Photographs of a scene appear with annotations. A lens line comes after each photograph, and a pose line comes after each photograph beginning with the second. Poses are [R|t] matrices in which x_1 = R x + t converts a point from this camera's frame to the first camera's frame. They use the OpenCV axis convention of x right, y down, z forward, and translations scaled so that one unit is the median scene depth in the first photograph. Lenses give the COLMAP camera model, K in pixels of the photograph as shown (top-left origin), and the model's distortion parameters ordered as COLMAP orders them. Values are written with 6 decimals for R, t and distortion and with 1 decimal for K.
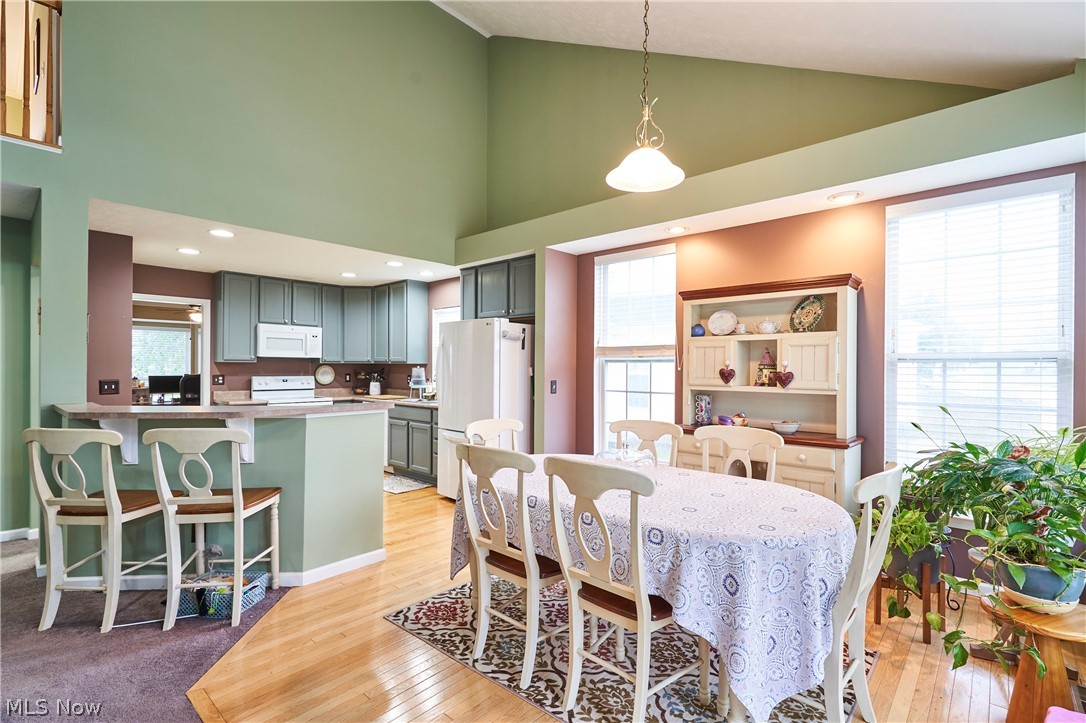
lens RADIAL K [[500.4, 0, 546.2], [0, 500.4, 364.4], [0, 0, 1]] dist [-0.008475, -0.000050]
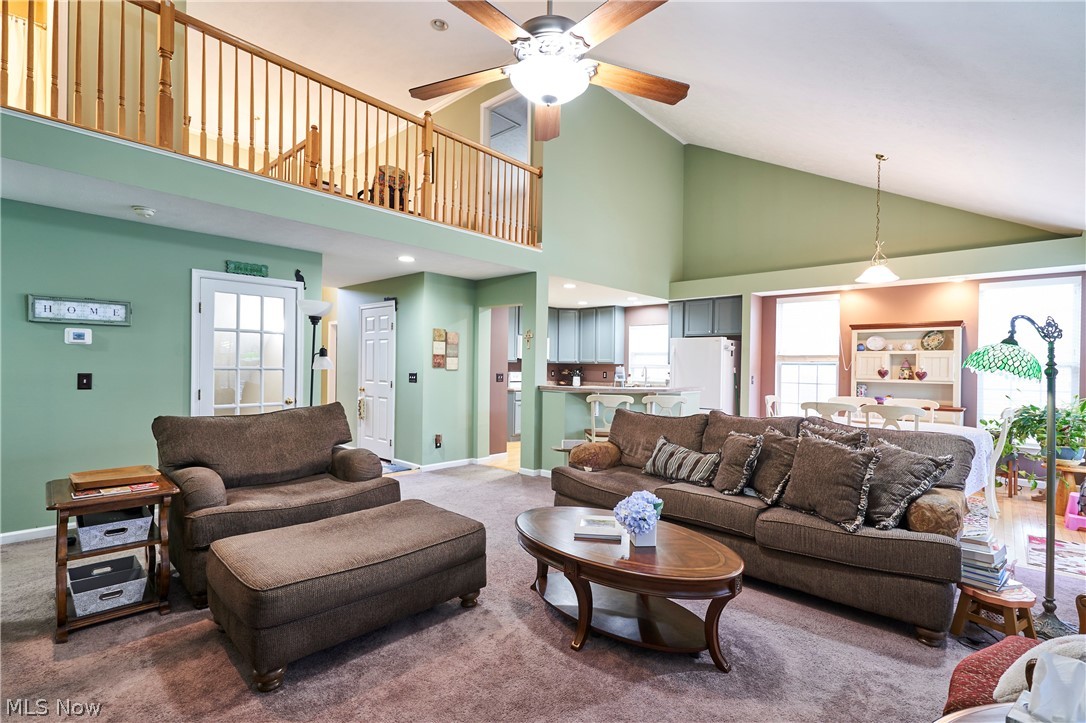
lens RADIAL K [[500.4, 0, 542.3], [0, 500.4, 363.1], [0, 0, 1]] dist [-0.008475, -0.000050]
pose [[0.999944, 0.008757, -0.005890, -0.521594], [-0.008751, 0.999961, 0.001105, -0.003810], [0.005899, -0.001053, 0.999982, -0.483317]]
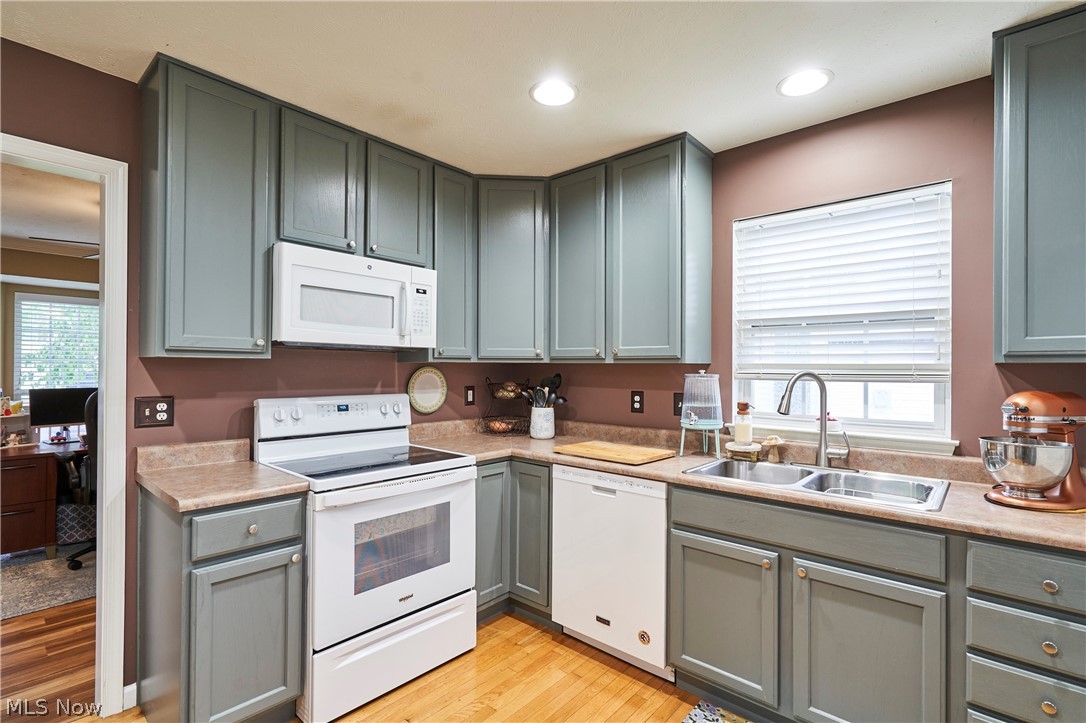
lens RADIAL K [[500.4, 0, 542.5], [0, 500.4, 361.5], [0, 0, 1]] dist [-0.008475, -0.000050]
pose [[0.999981, 0.001050, 0.005995, -0.418297], [-0.001014, 0.999981, -0.006141, -0.000288], [-0.006001, 0.006135, 0.999963, 0.694907]]
